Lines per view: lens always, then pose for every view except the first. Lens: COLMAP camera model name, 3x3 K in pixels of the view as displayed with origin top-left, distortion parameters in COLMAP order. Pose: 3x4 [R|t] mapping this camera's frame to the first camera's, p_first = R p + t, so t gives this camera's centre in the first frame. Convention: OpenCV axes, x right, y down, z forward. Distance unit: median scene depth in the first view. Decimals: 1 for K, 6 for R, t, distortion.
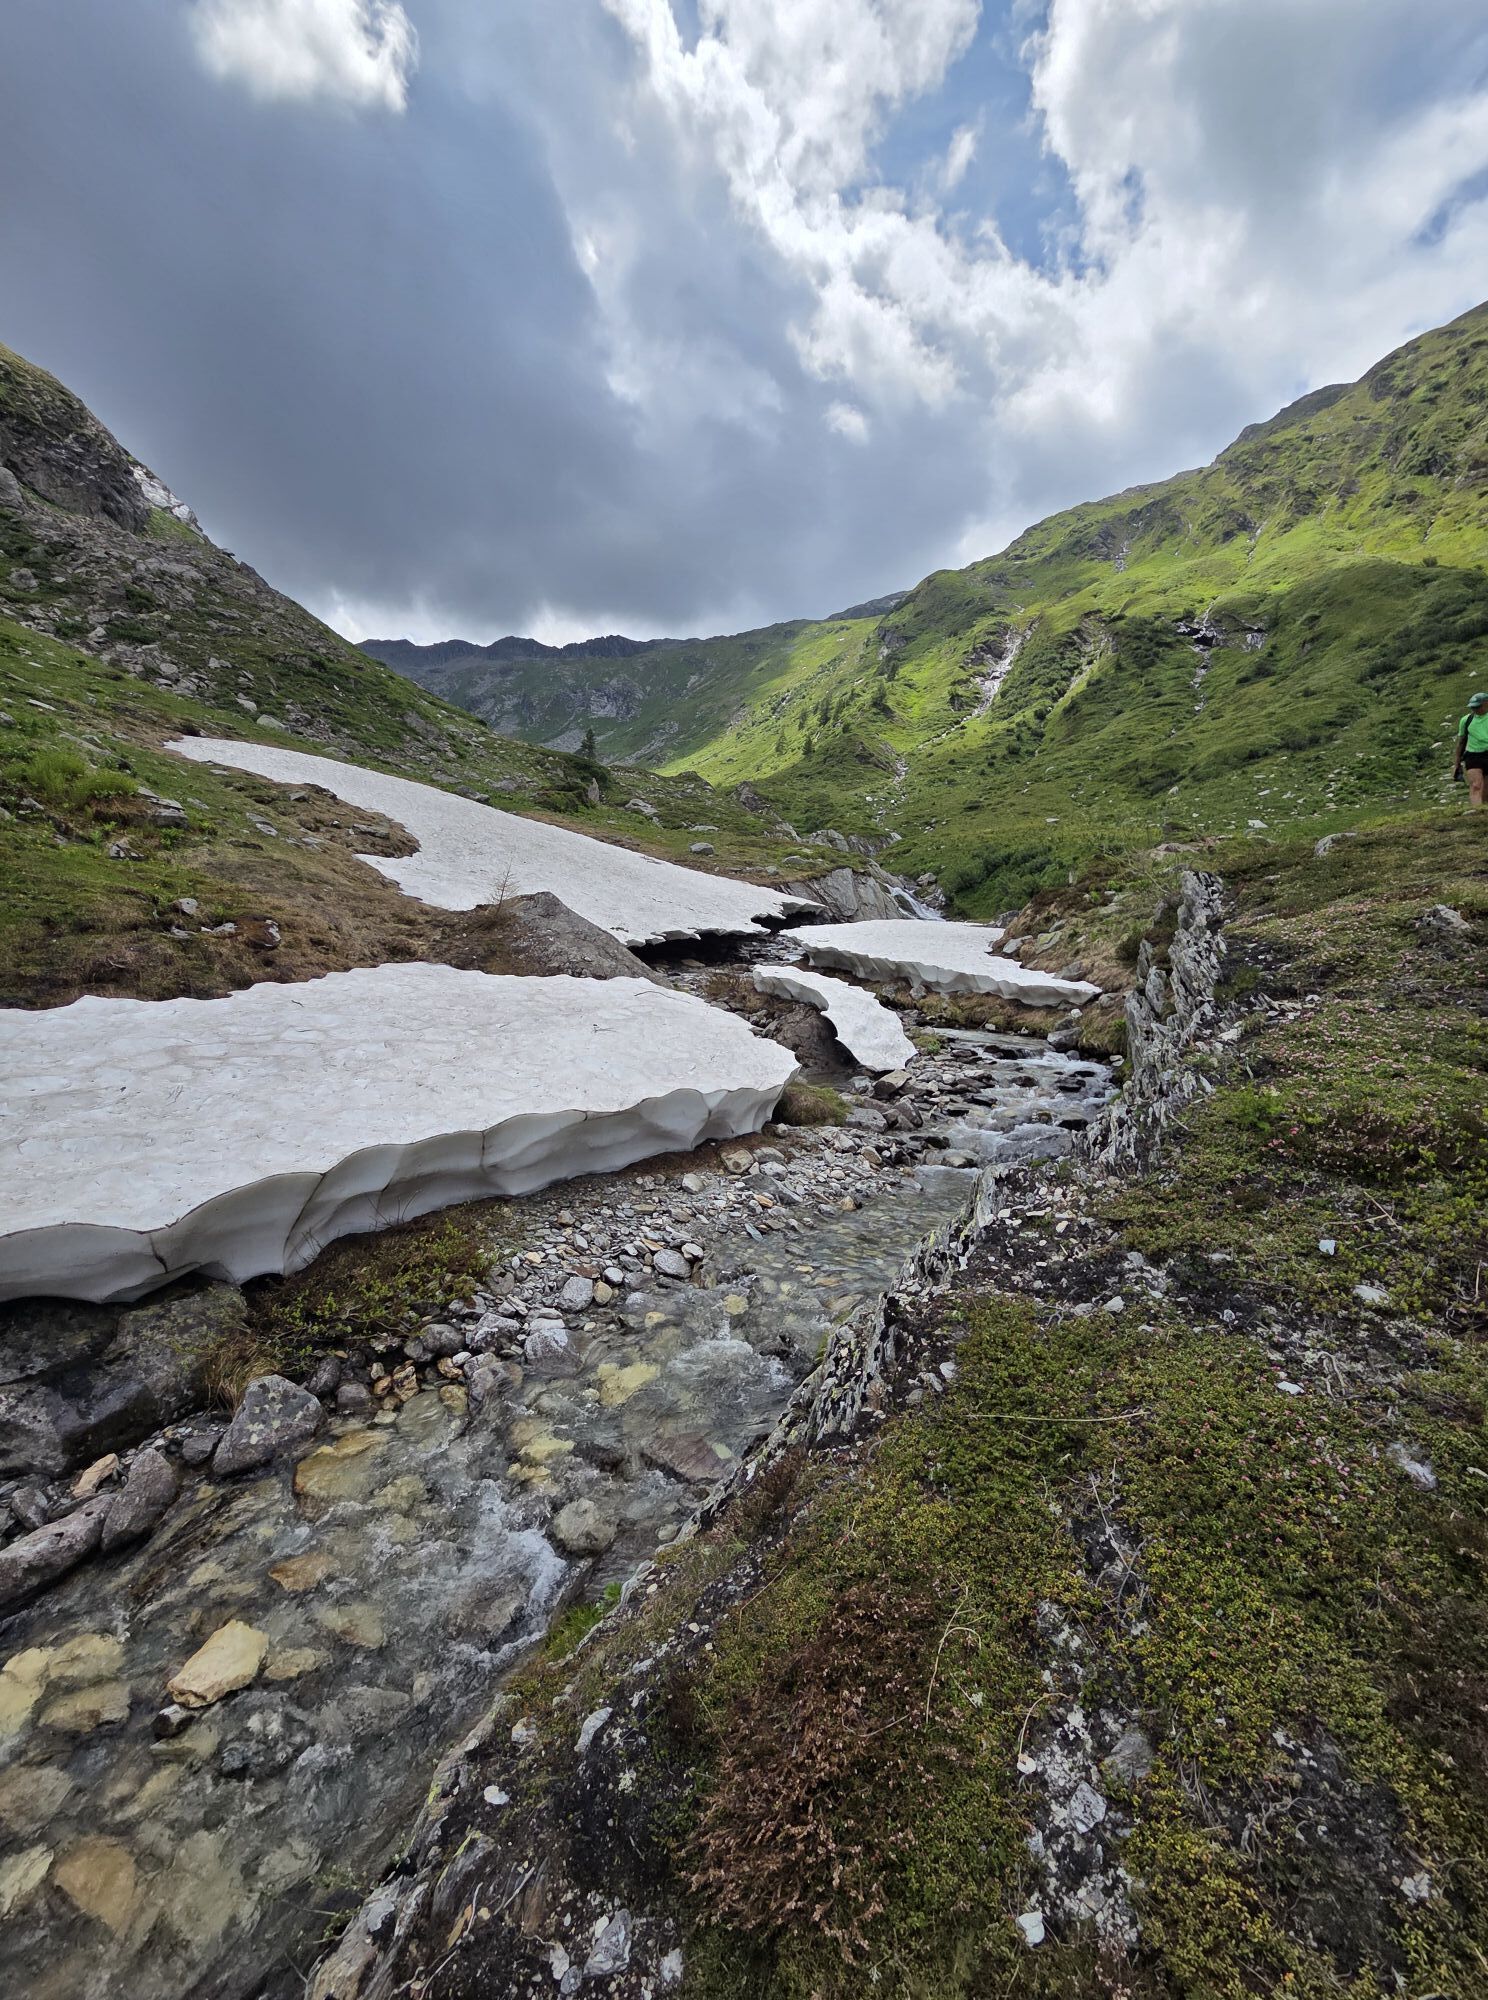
lens RADIAL K [[822.8, 0, 729.9], [0, 822.8, 1005.3], [0, 0, 1]] dist [0.000359, 0.000261]
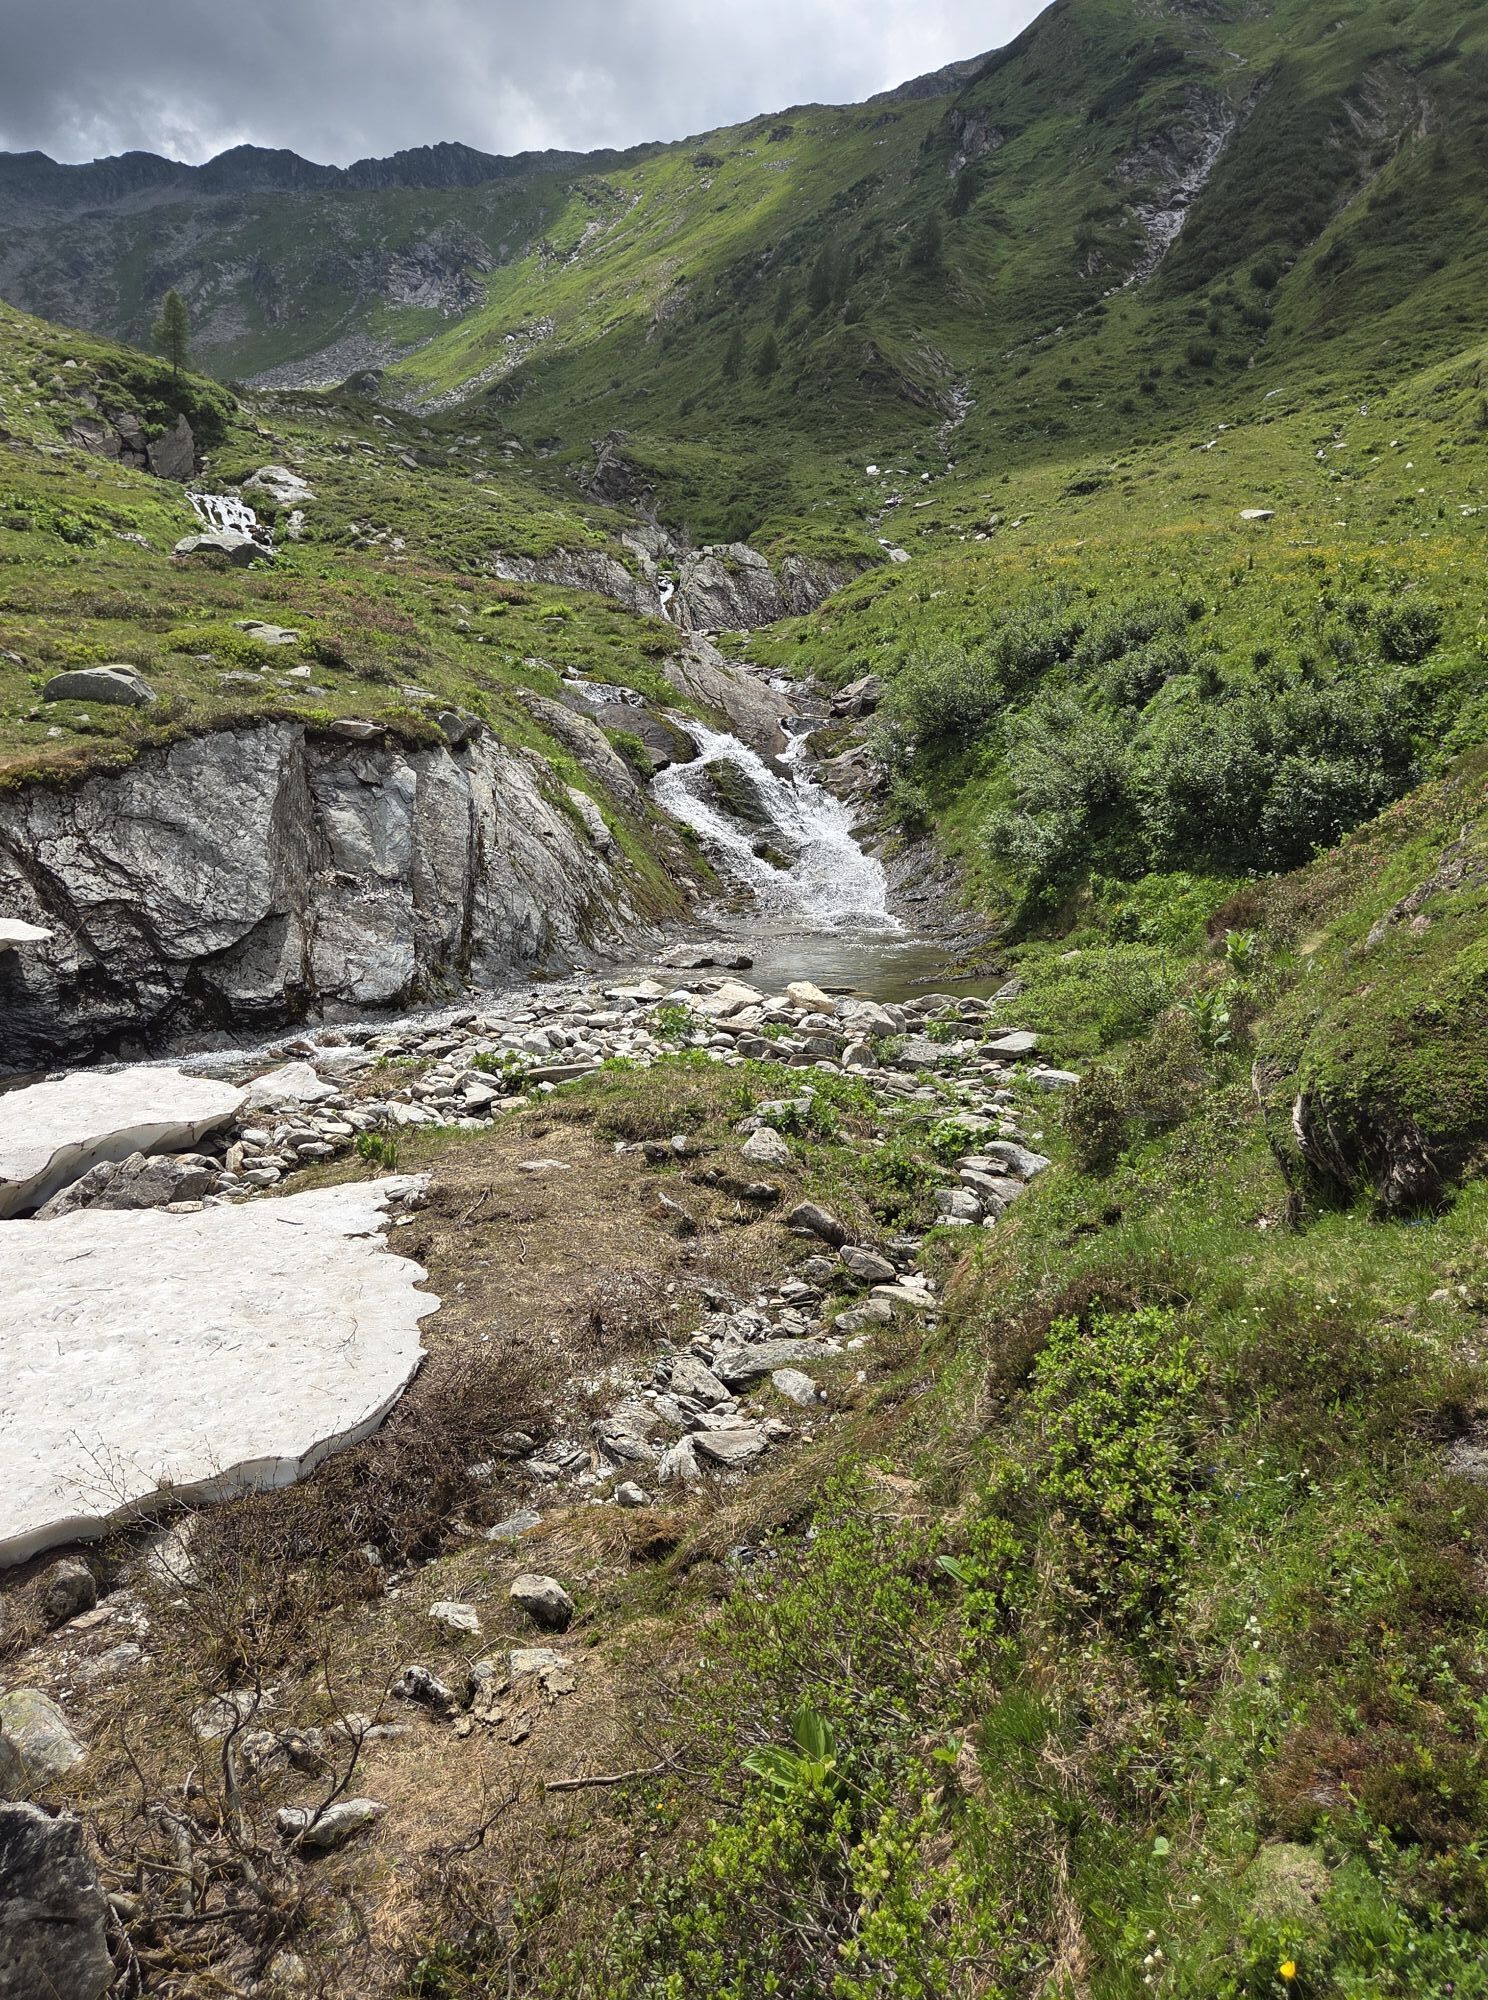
lens RADIAL K [[1487.2, 0, 744.0], [0, 1487.2, 1000.0], [0, 0, 1]] dist [0.025223, -0.009864]
pose [[0.999734, -0.009582, 0.020983, 0.083918], [0.007659, 0.995926, 0.089844, -0.039391], [-0.021758, -0.089660, 0.995735, 0.178991]]
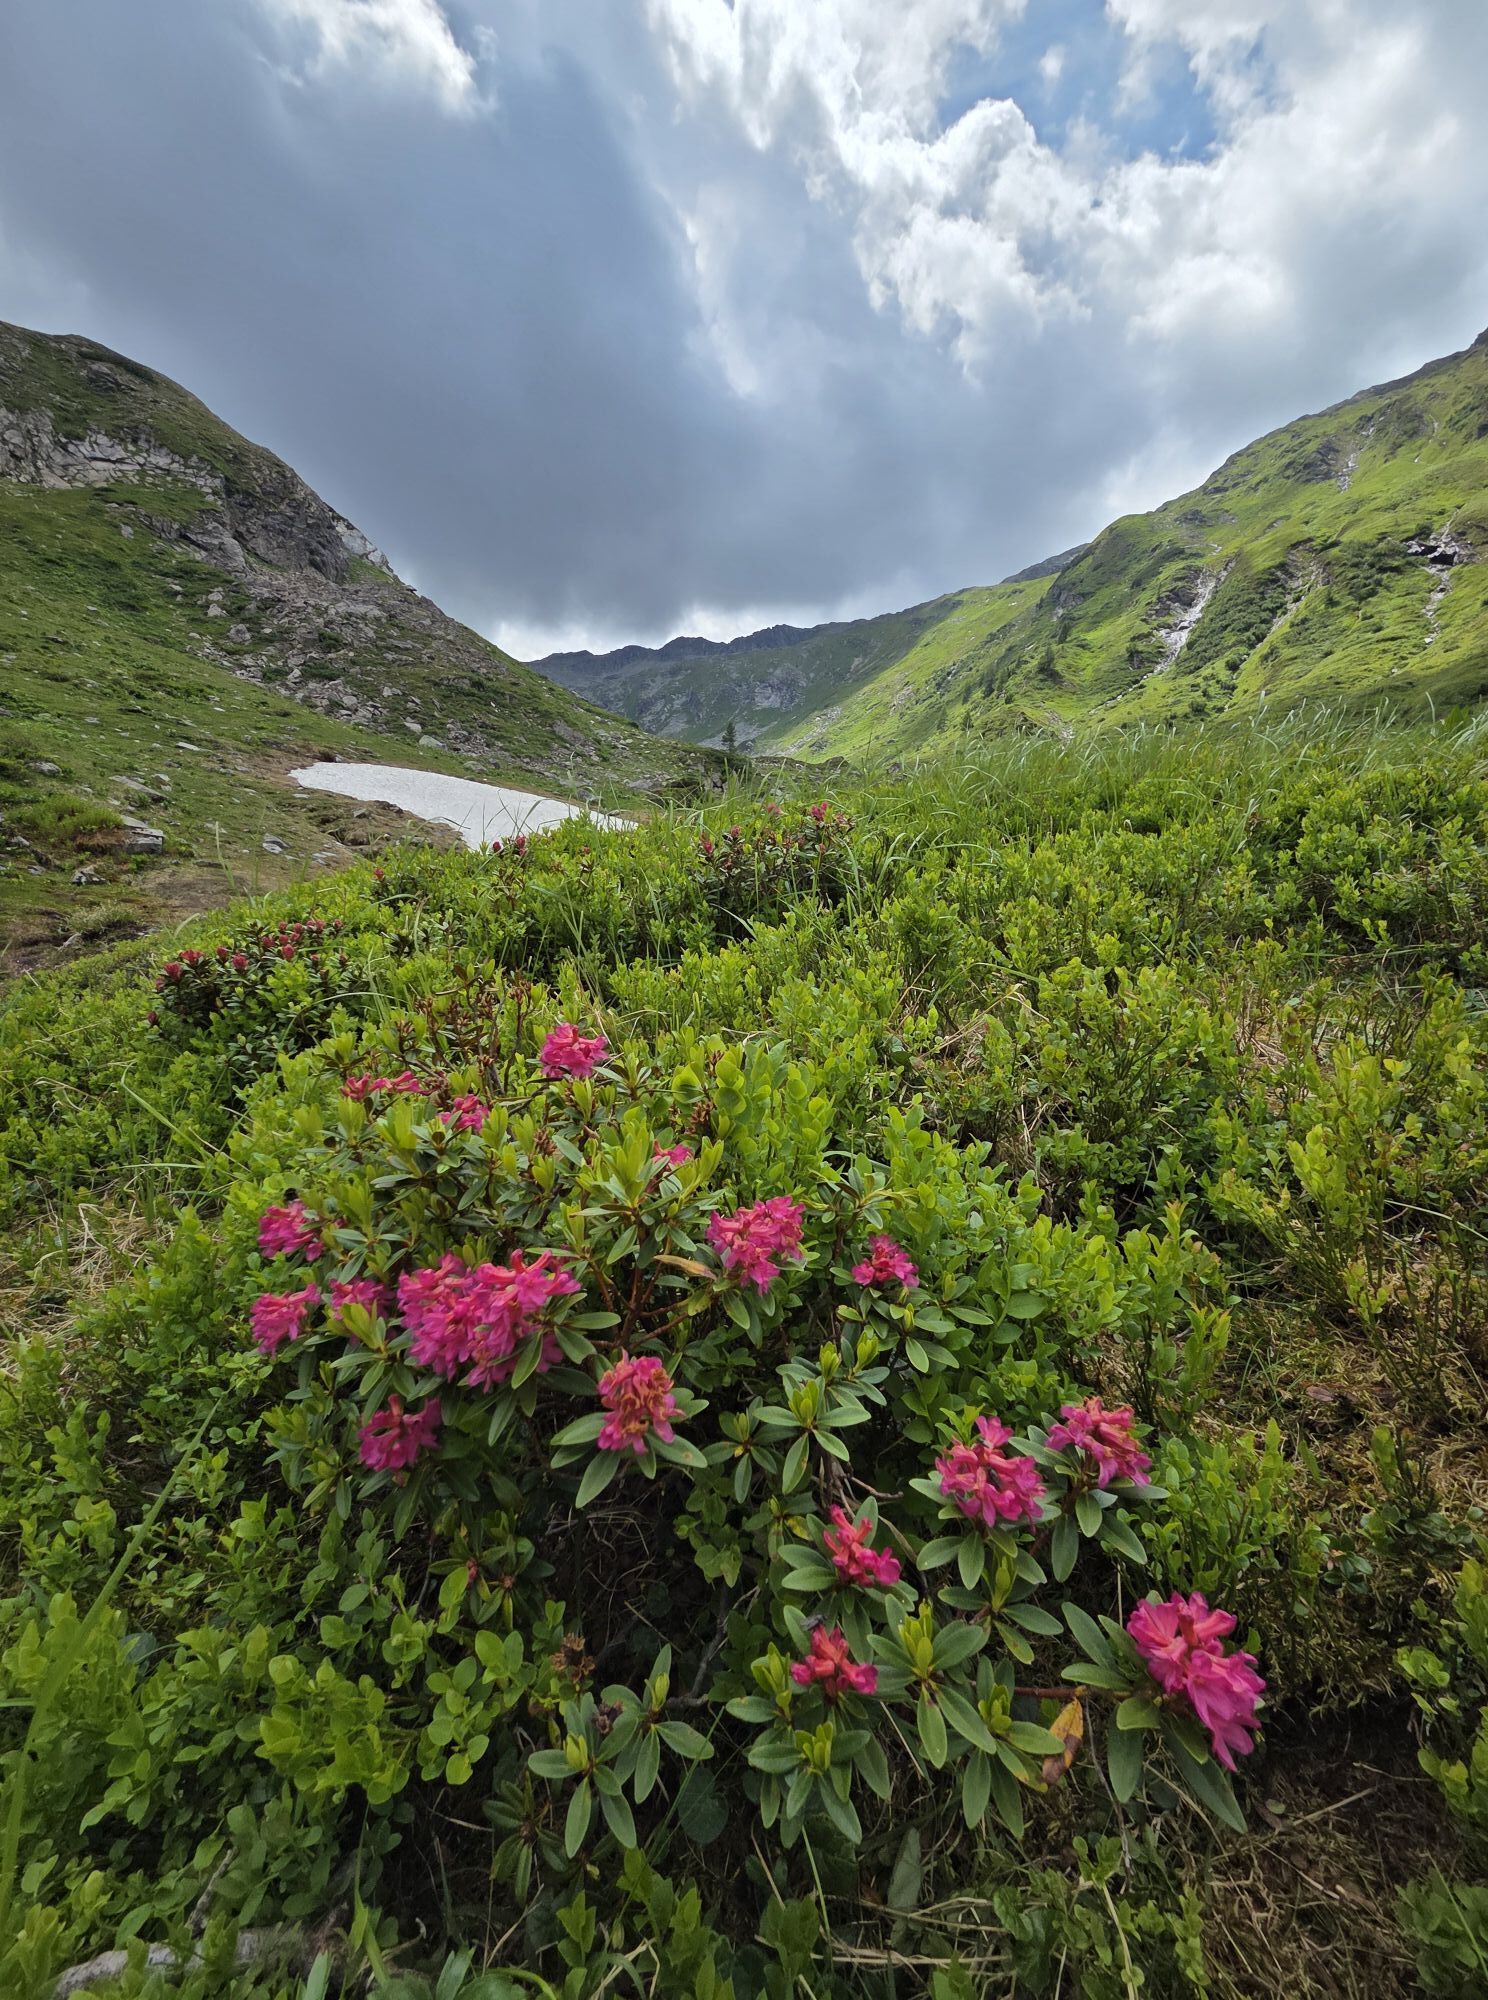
lens RADIAL K [[822.8, 0, 729.9], [0, 822.8, 1005.3], [0, 0, 1]] dist [0.000359, 0.000261]
pose [[0.977504, -0.009440, -0.210706, 0.033582], [0.012438, 0.999839, 0.012911, -0.000442], [0.210551, -0.015242, 0.977464, 0.002504]]
